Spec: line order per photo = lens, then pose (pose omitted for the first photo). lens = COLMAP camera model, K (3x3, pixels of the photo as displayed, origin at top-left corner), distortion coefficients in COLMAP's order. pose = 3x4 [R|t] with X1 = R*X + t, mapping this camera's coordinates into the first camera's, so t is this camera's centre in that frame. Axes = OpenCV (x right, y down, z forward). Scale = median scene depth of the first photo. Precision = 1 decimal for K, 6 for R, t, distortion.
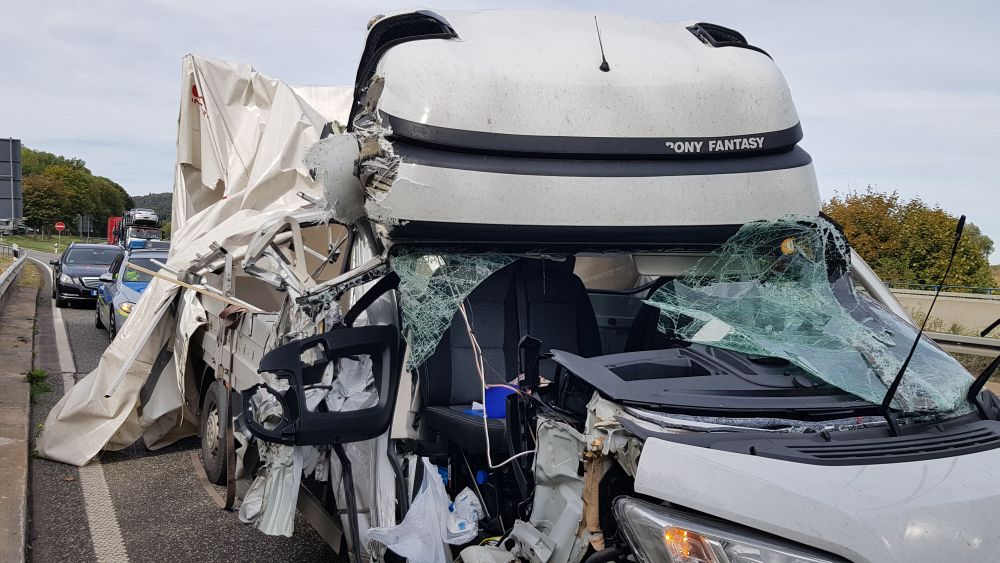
lens RADIAL K [[753.6, 0, 499.1], [0, 753.6, 286.9], [0, 0, 1]] dist [0.093398, -0.160345]
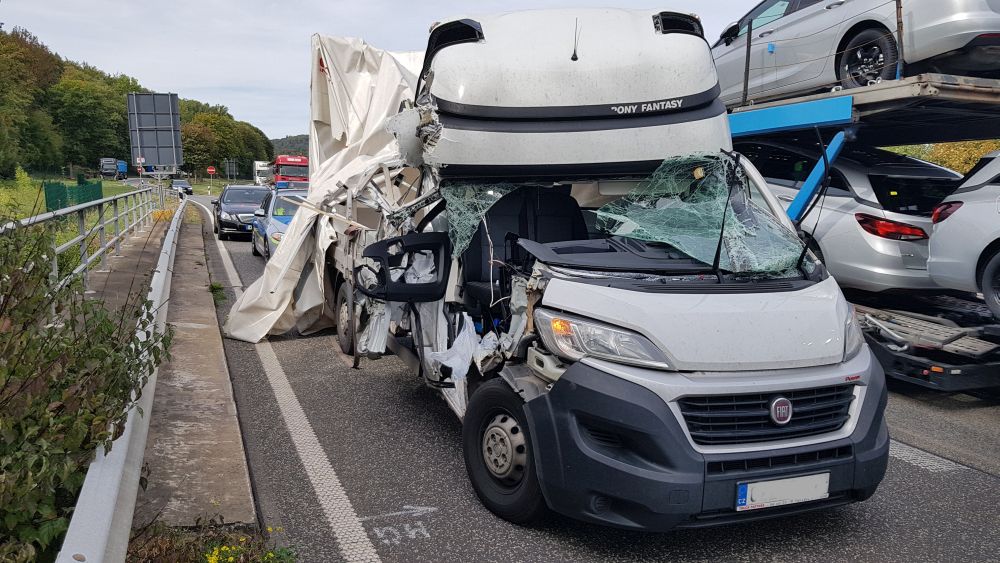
lens RADIAL K [[753.6, 0, 499.1], [0, 753.6, 286.9], [0, 0, 1]] dist [0.093398, -0.160345]
pose [[0.986649, -0.005332, -0.162774, 0.225794], [0.019595, 0.996090, 0.086149, 0.032791], [0.161678, -0.088188, 0.982895, -0.537618]]
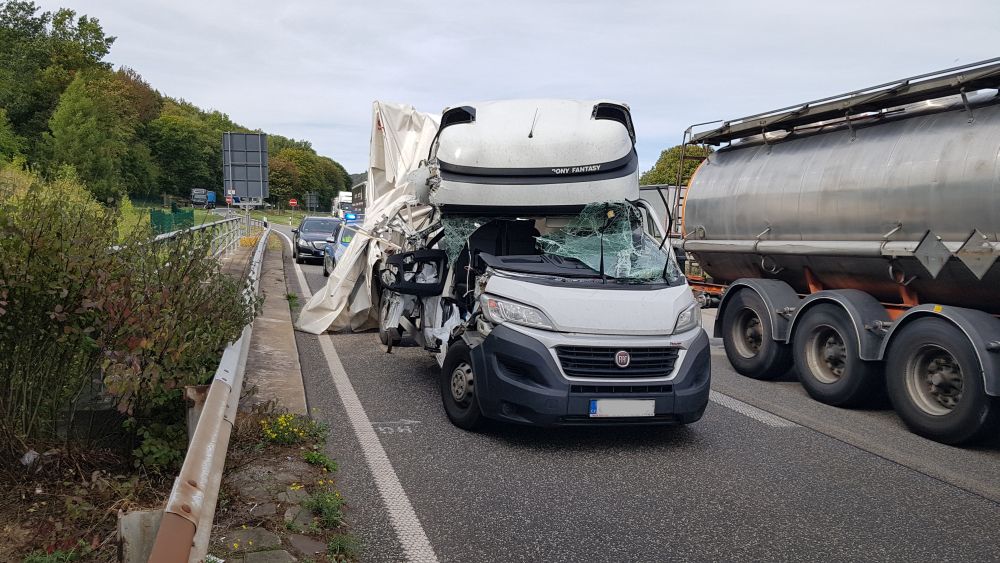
lens RADIAL K [[753.6, 0, 499.1], [0, 753.6, 286.9], [0, 0, 1]] dist [0.093398, -0.160345]
pose [[0.967774, 0.020101, -0.251017, 0.603203], [-0.011126, 0.999249, 0.037123, 0.078872], [0.251574, -0.033134, 0.967271, -1.193235]]
